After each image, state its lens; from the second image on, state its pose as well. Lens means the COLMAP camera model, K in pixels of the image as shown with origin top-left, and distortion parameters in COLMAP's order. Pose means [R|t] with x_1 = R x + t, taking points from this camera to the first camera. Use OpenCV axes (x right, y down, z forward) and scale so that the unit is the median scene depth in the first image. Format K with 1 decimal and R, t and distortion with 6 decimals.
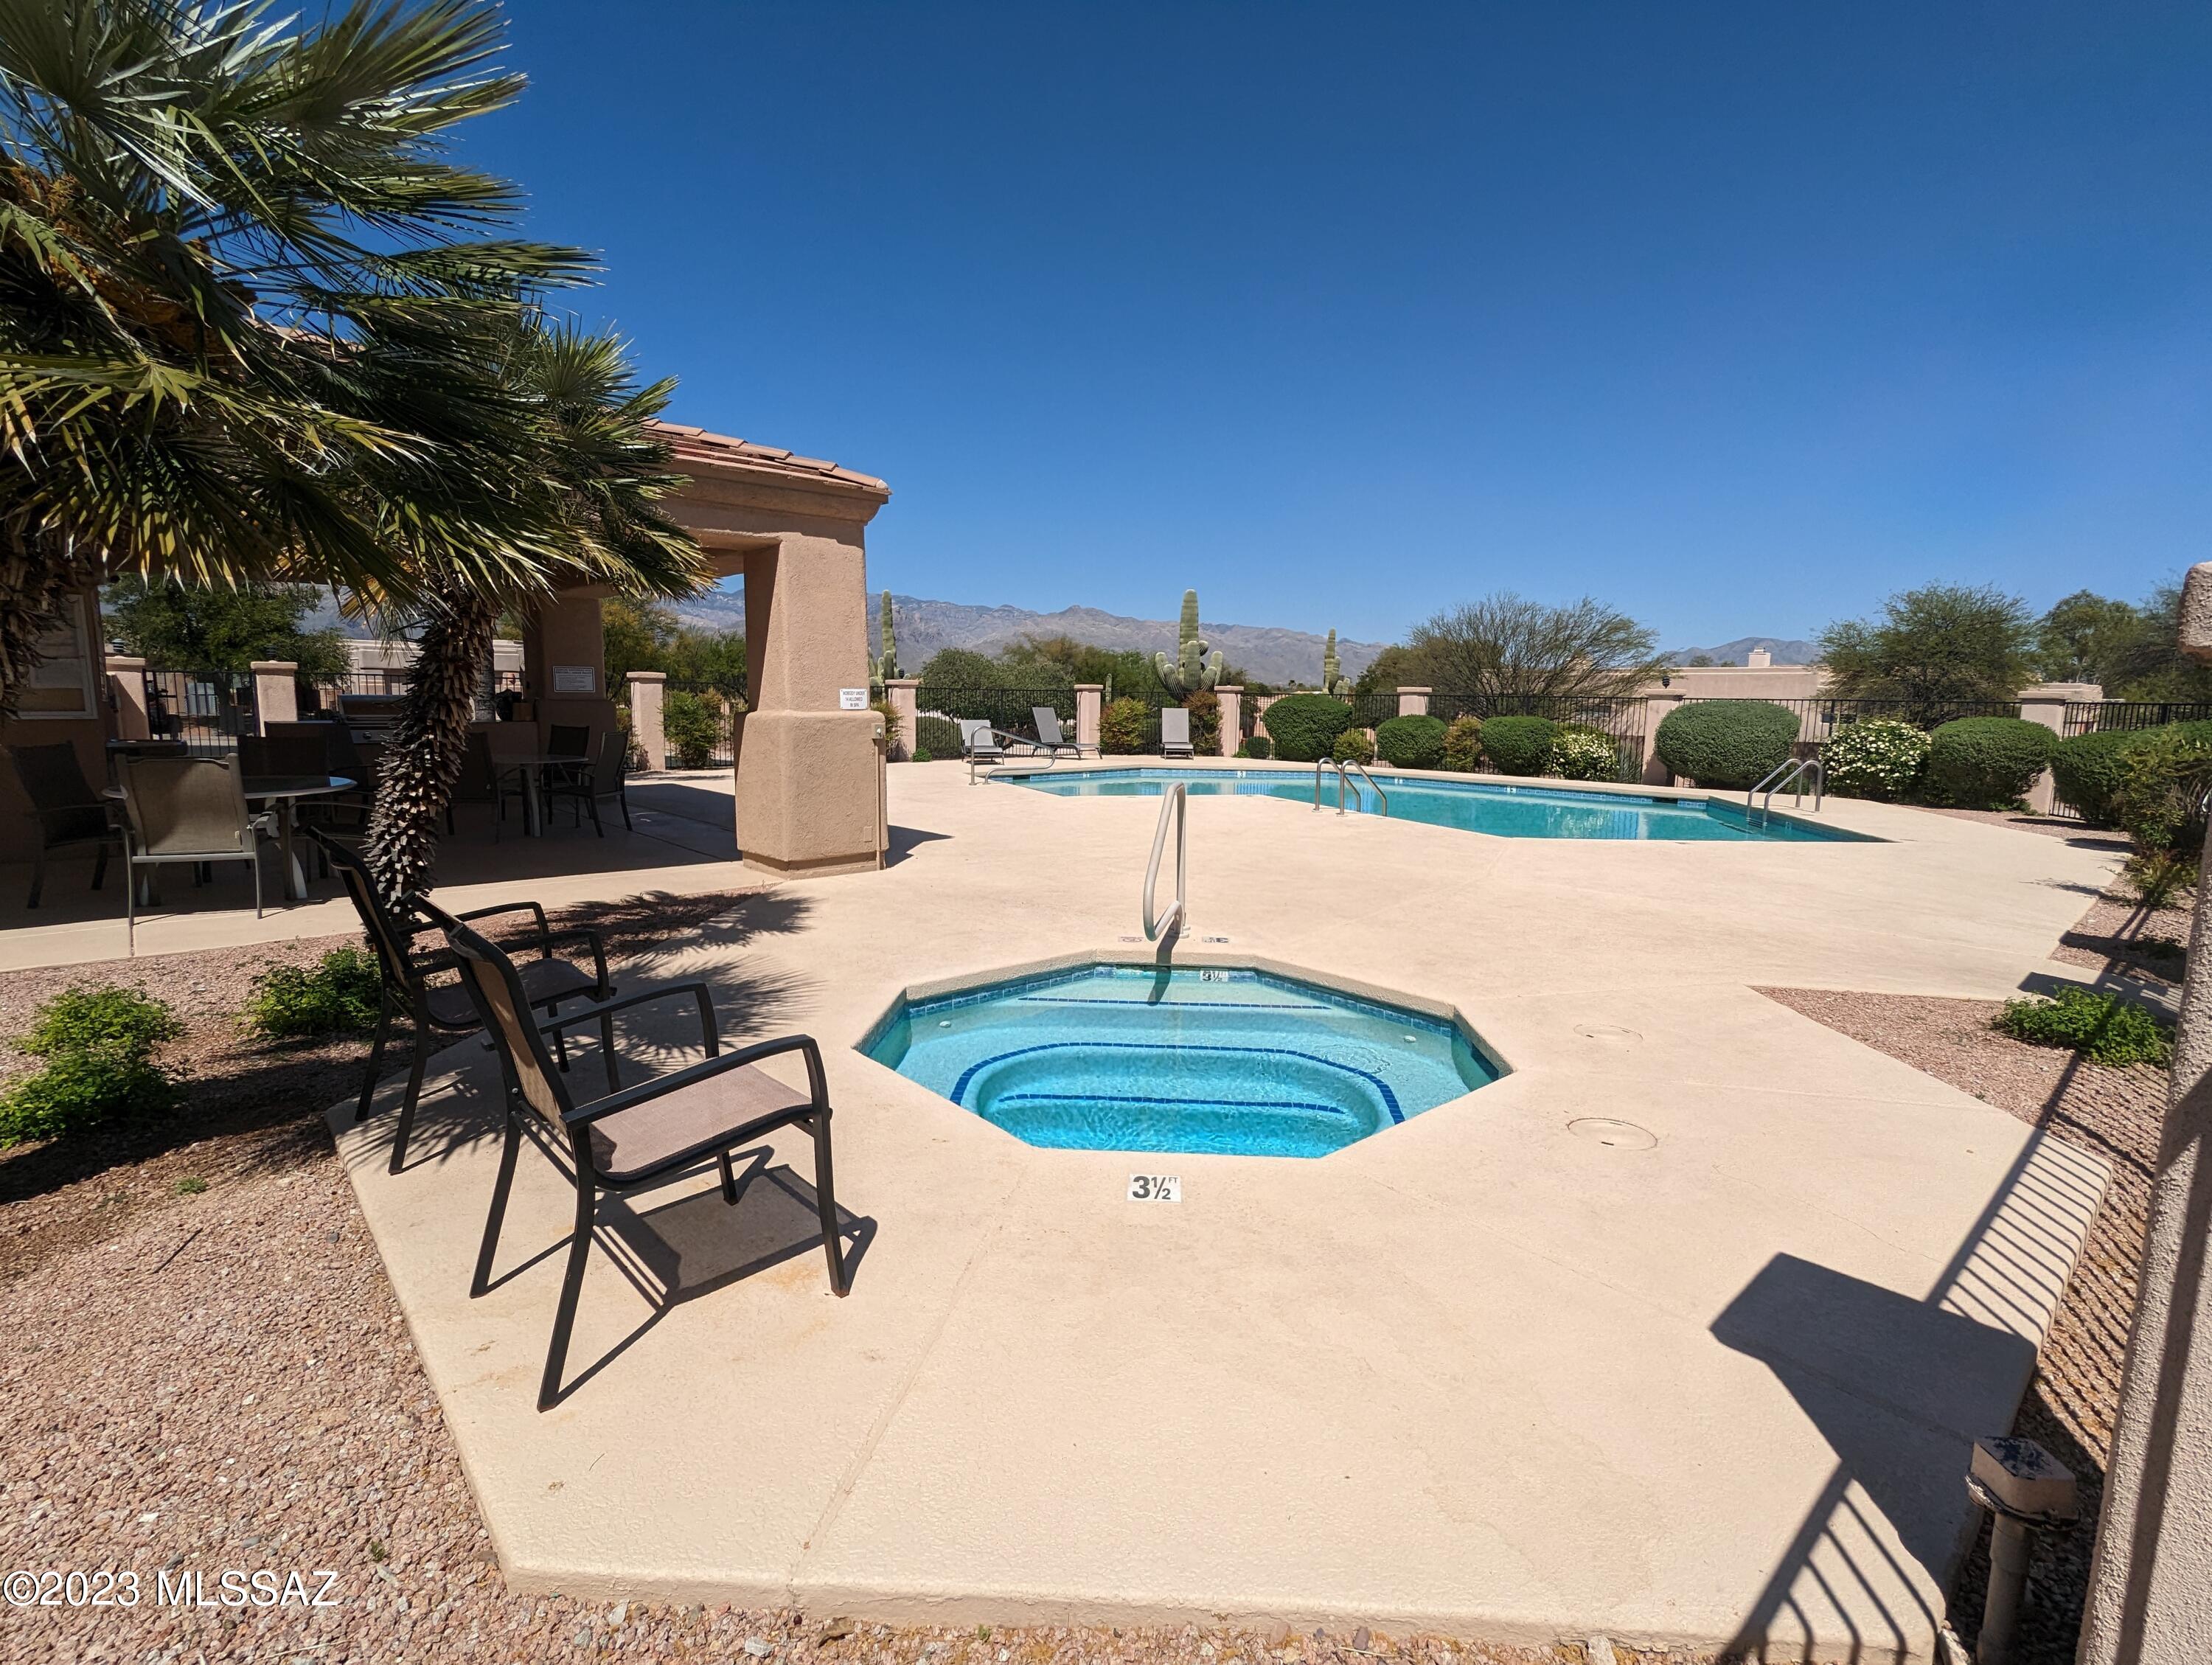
lens RADIAL K [[1049.1, 0, 1106.0], [0, 1049.1, 832.5], [0, 0, 1]] dist [0.001209, -0.000326]
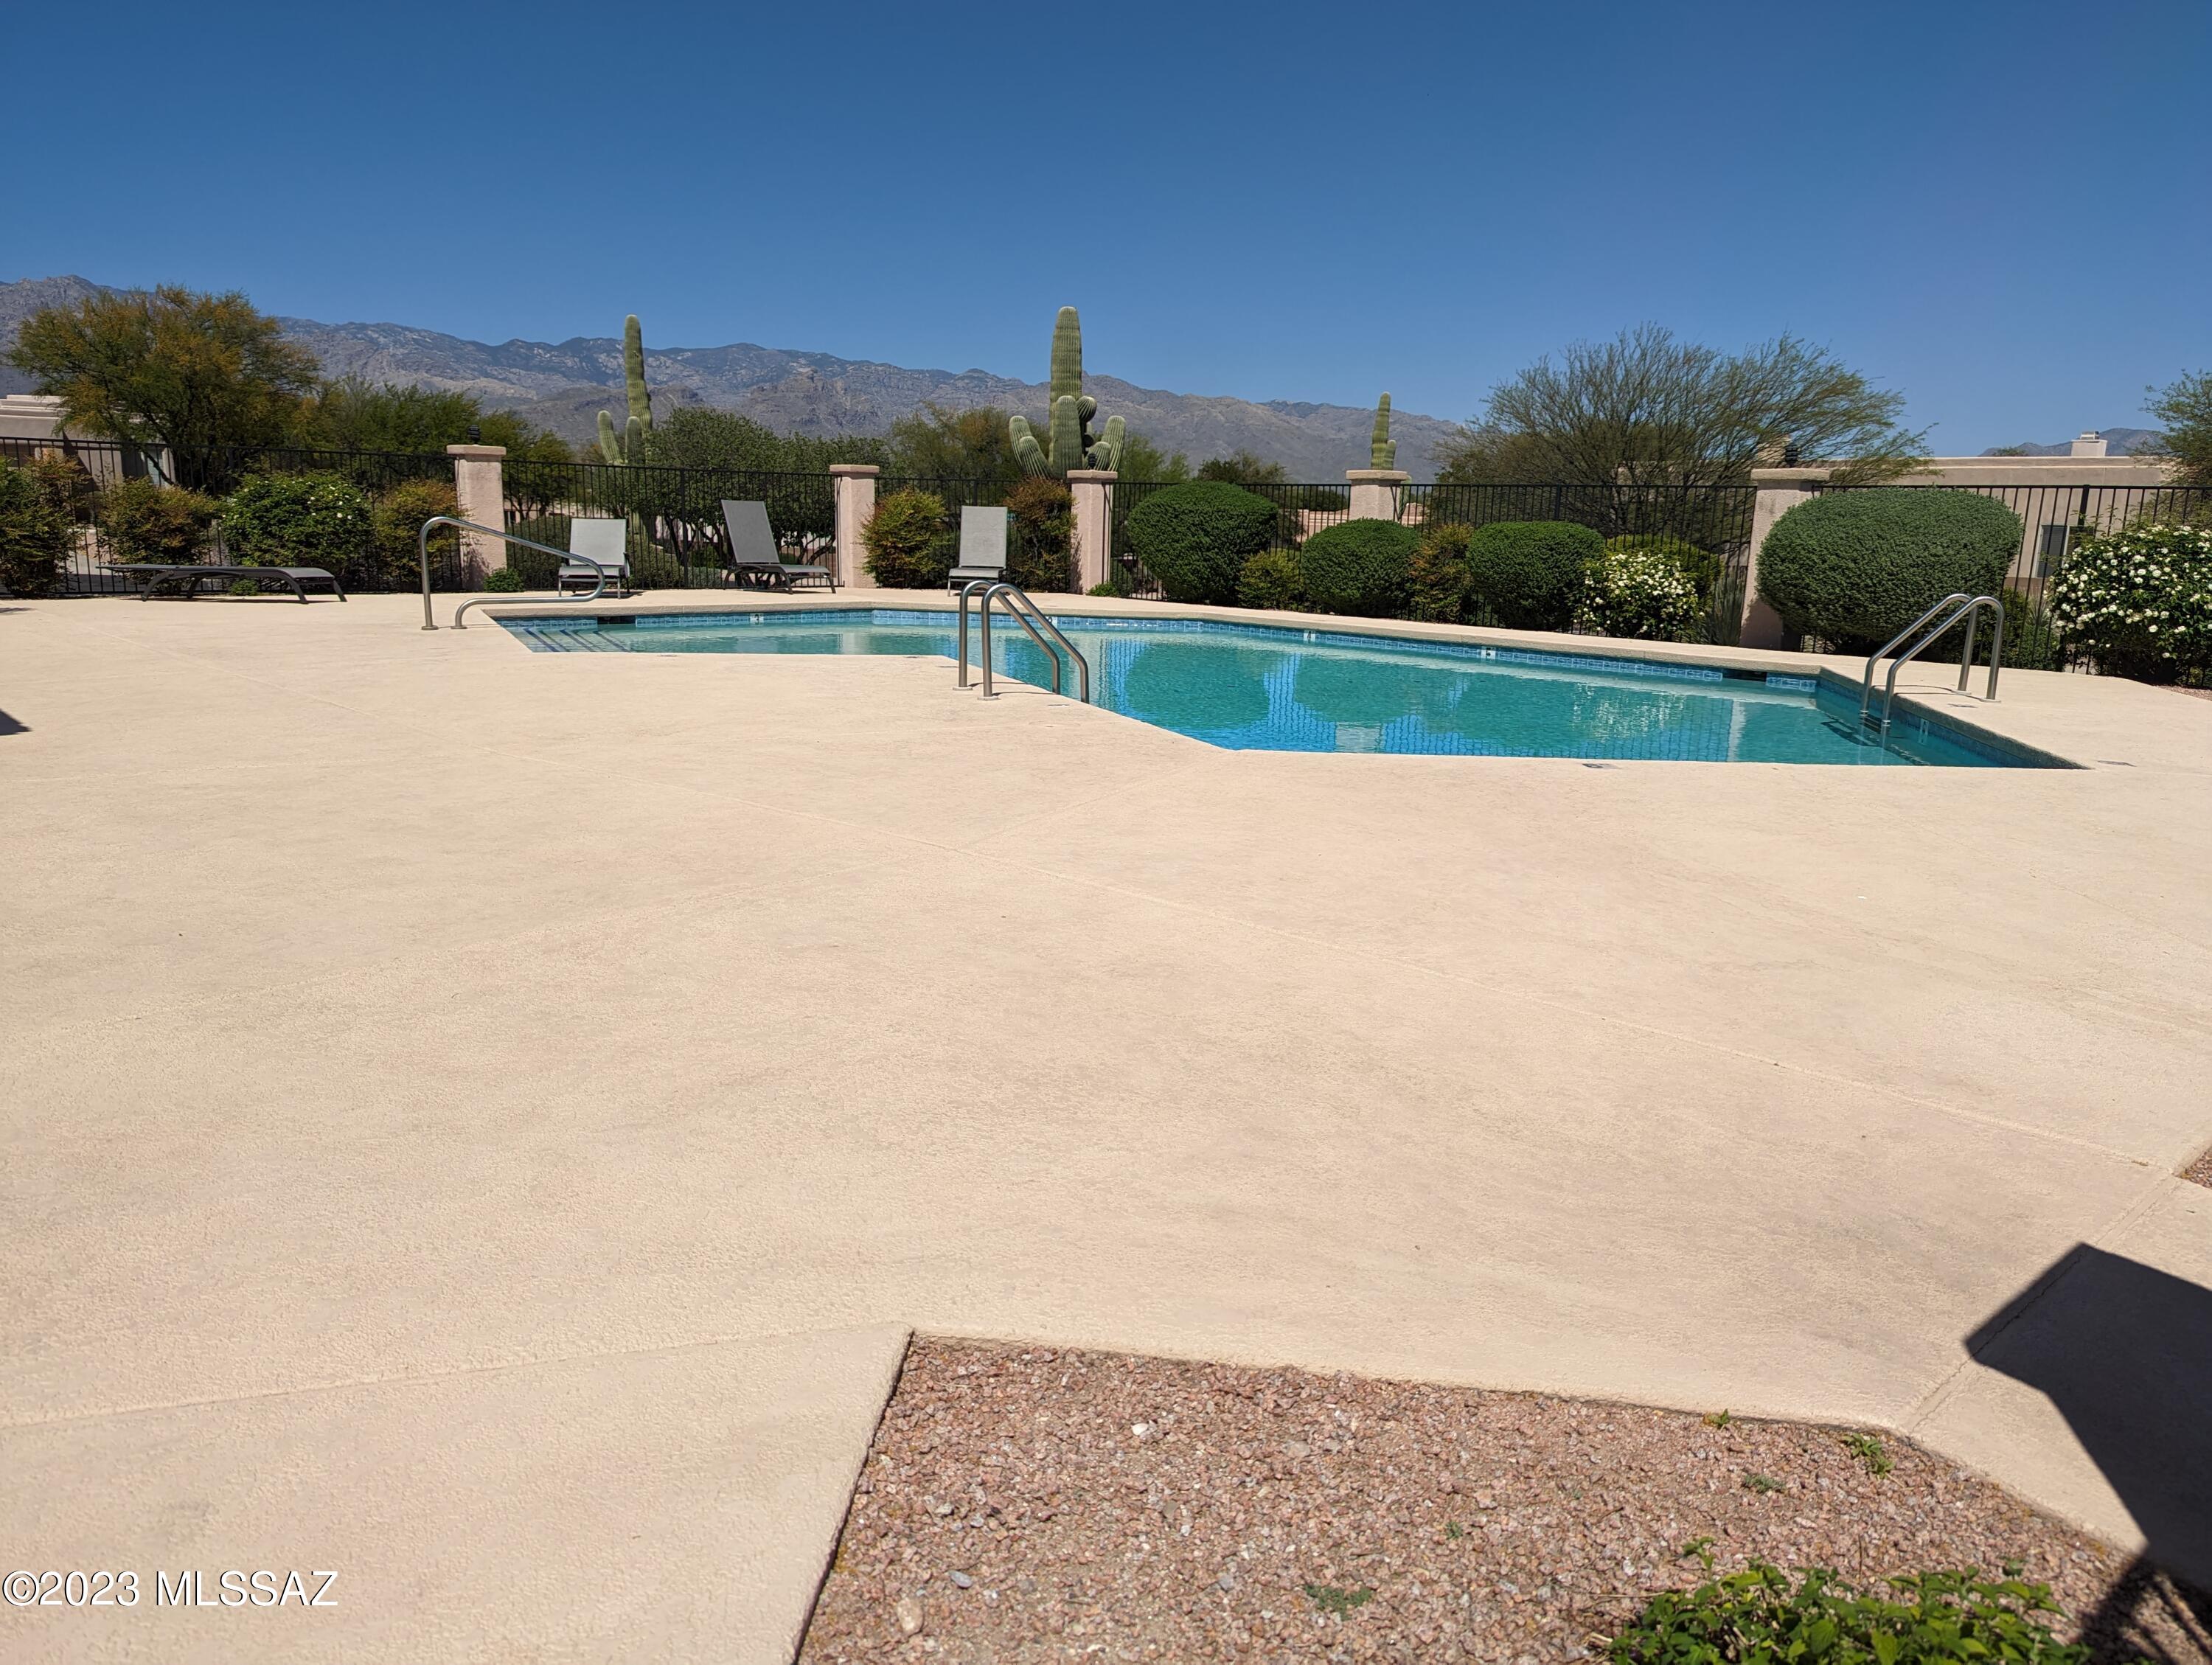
lens RADIAL K [[1591.0, 0, 1106.0], [0, 1591.0, 832.5], [0, 0, 1]] dist [0.029866, -0.006344]
pose [[0.999909, 0.013081, -0.003221, 0.160394], [-0.012828, 0.997548, 0.068801, -0.002061], [0.004113, -0.068753, 0.997625, 0.140867]]
